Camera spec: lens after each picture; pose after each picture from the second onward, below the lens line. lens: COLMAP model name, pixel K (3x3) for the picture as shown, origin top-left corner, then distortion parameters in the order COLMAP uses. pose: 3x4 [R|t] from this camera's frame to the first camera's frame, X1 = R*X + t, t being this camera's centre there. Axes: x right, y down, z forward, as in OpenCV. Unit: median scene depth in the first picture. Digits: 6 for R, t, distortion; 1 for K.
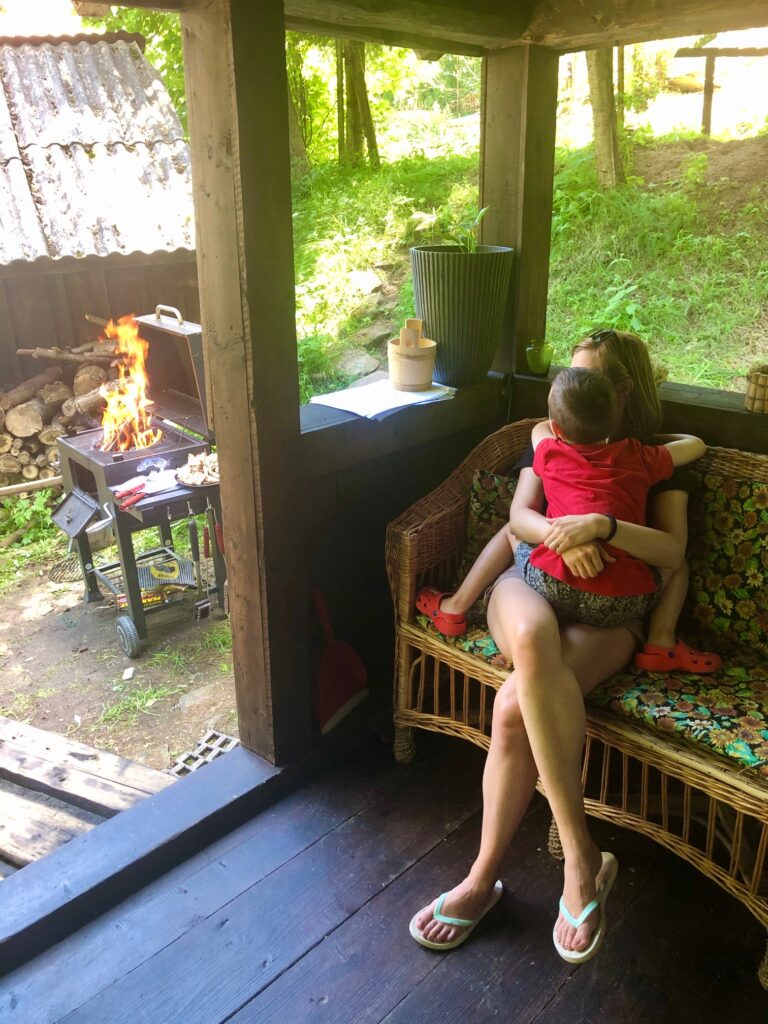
lens RADIAL K [[825.6, 0, 388.8], [0, 825.6, 510.2], [0, 0, 1]] dist [0.010806, 0.000997]
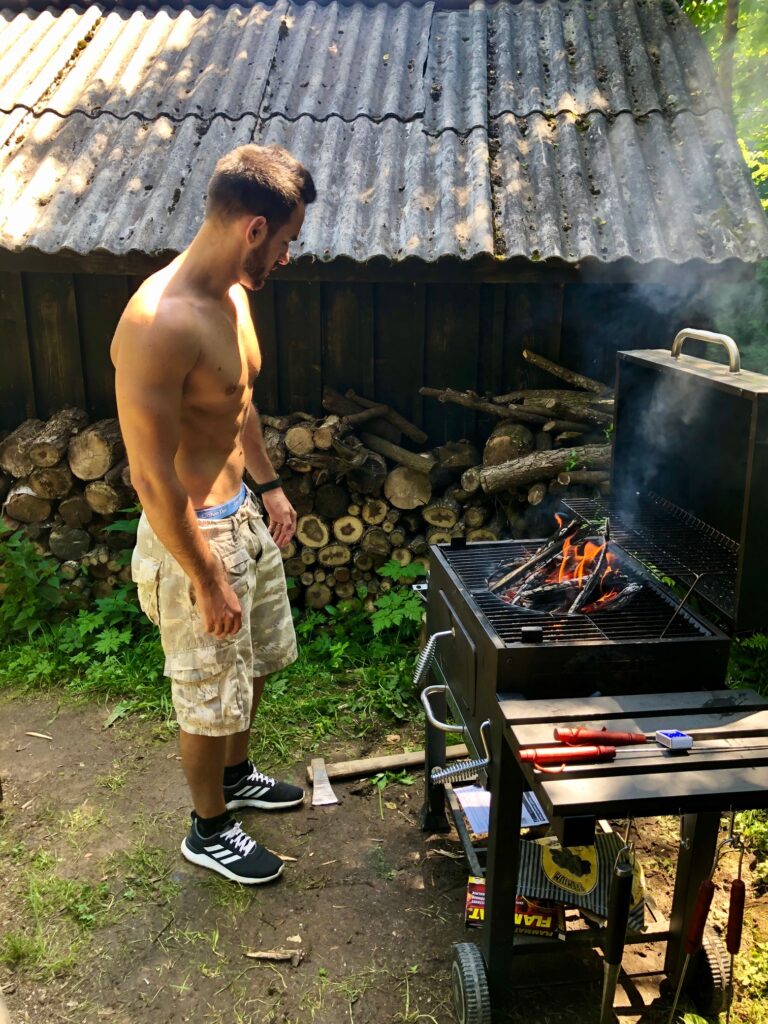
lens RADIAL K [[825.6, 0, 384.3], [0, 825.6, 514.0], [0, 0, 1]] dist [0.010806, 0.000997]
pose [[0.872639, 0.191207, -0.449378, -0.136646], [-0.222938, 0.974663, -0.018208, -0.067610], [0.434511, 0.116073, 0.893156, 0.361909]]
